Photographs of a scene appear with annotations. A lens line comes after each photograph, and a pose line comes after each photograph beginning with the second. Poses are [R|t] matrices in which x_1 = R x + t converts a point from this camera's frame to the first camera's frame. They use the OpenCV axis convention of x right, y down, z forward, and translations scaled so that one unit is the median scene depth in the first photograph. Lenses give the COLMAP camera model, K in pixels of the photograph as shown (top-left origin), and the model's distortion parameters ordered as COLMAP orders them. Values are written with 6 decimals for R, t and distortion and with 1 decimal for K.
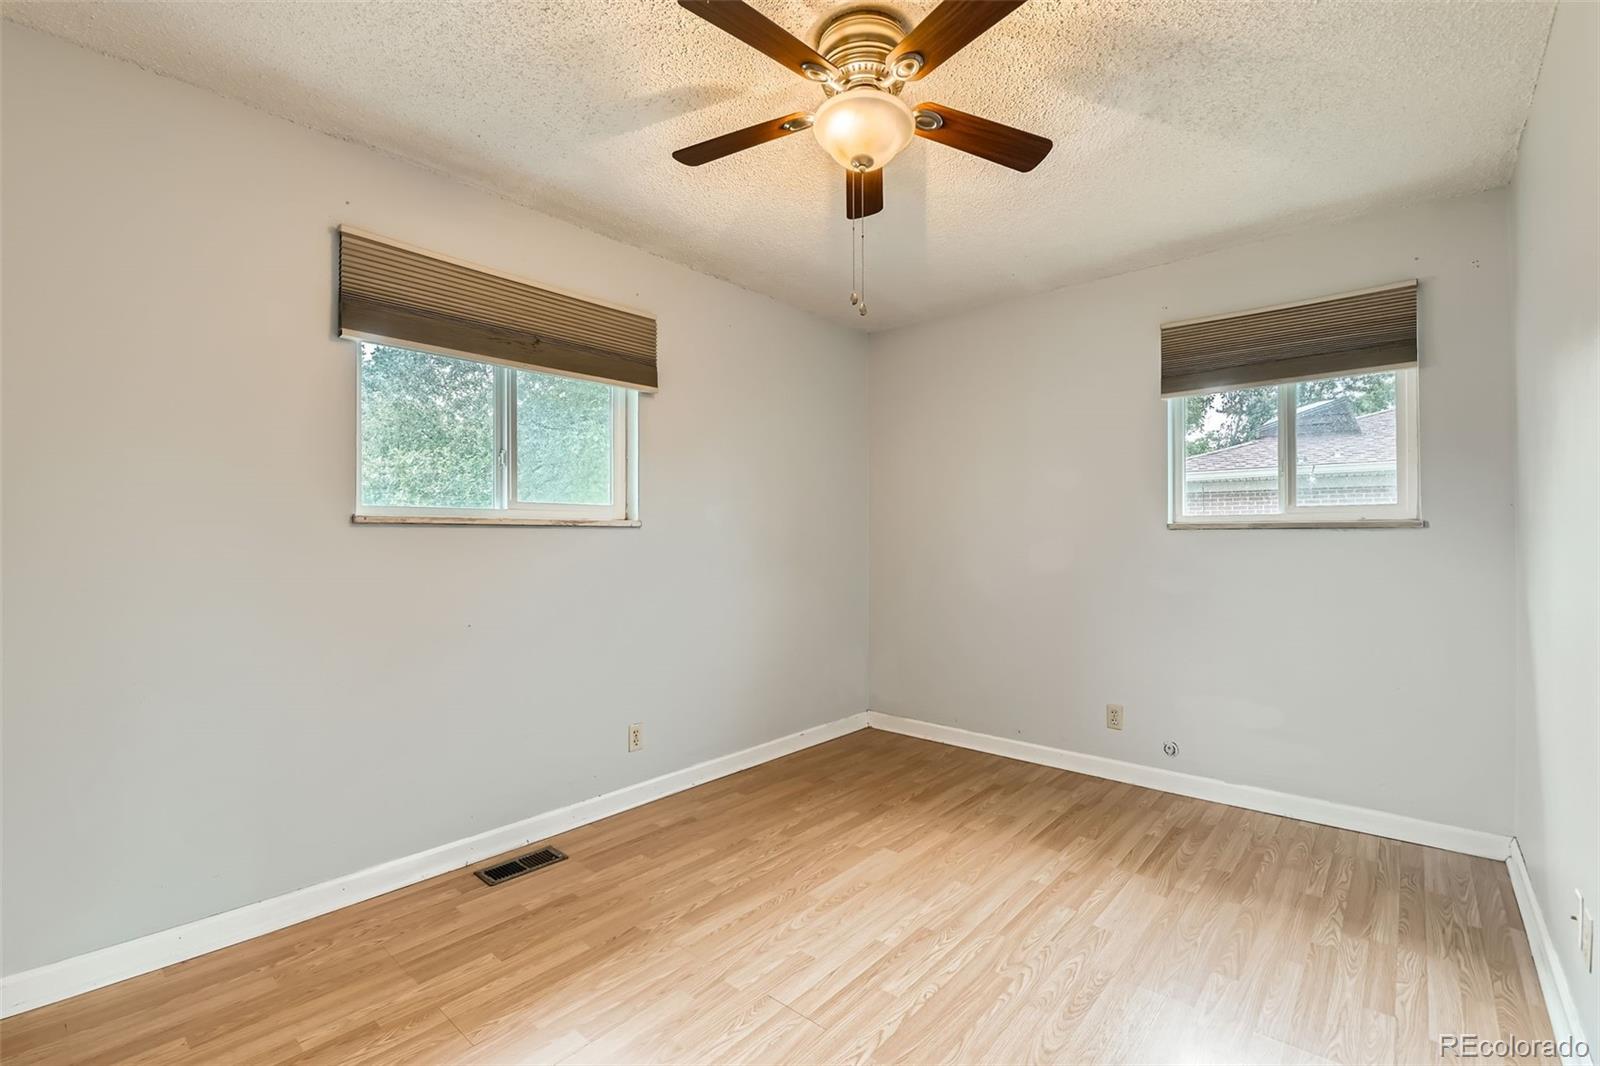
lens RADIAL K [[695.3, 0, 803.5], [0, 695.3, 538.0], [0, 0, 1]] dist [-0.002540, -0.009524]
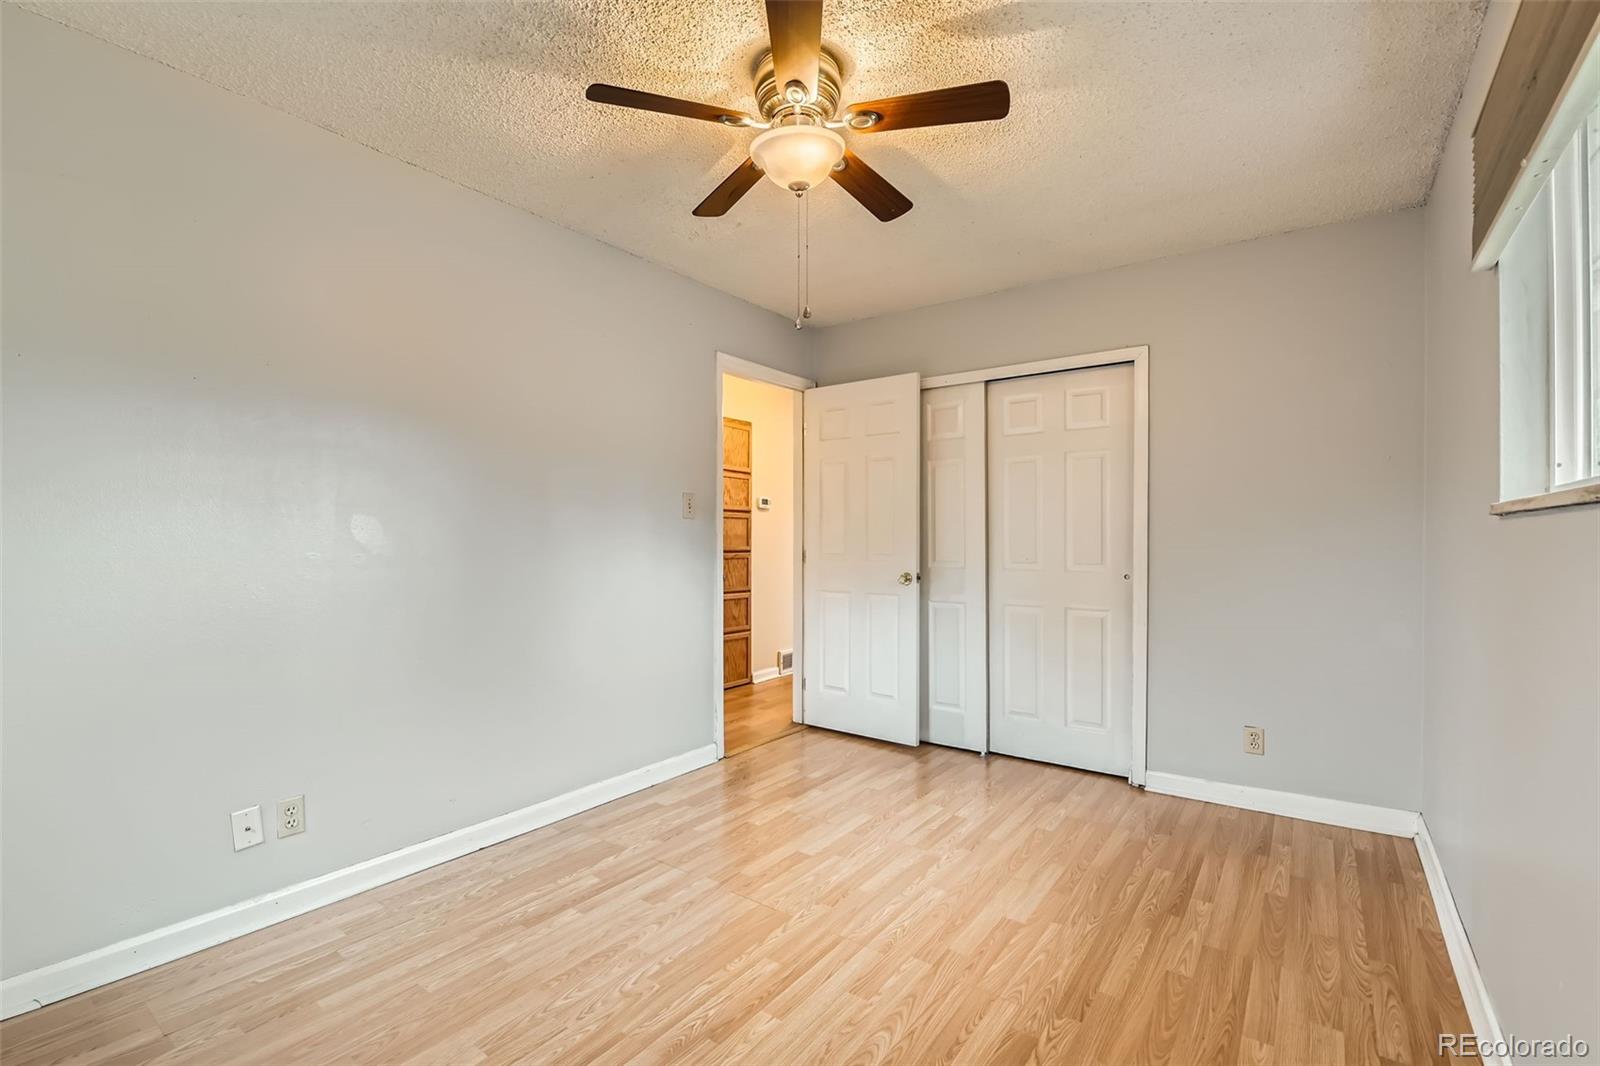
lens RADIAL K [[695.3, 0, 801.3], [0, 695.3, 534.1], [0, 0, 1]] dist [-0.002540, -0.009524]
pose [[-0.996639, -0.001061, -0.081908, 0.165381], [-0.001137, 0.999999, 0.000889, -0.002631], [0.081907, 0.000979, -0.996639, 2.024385]]
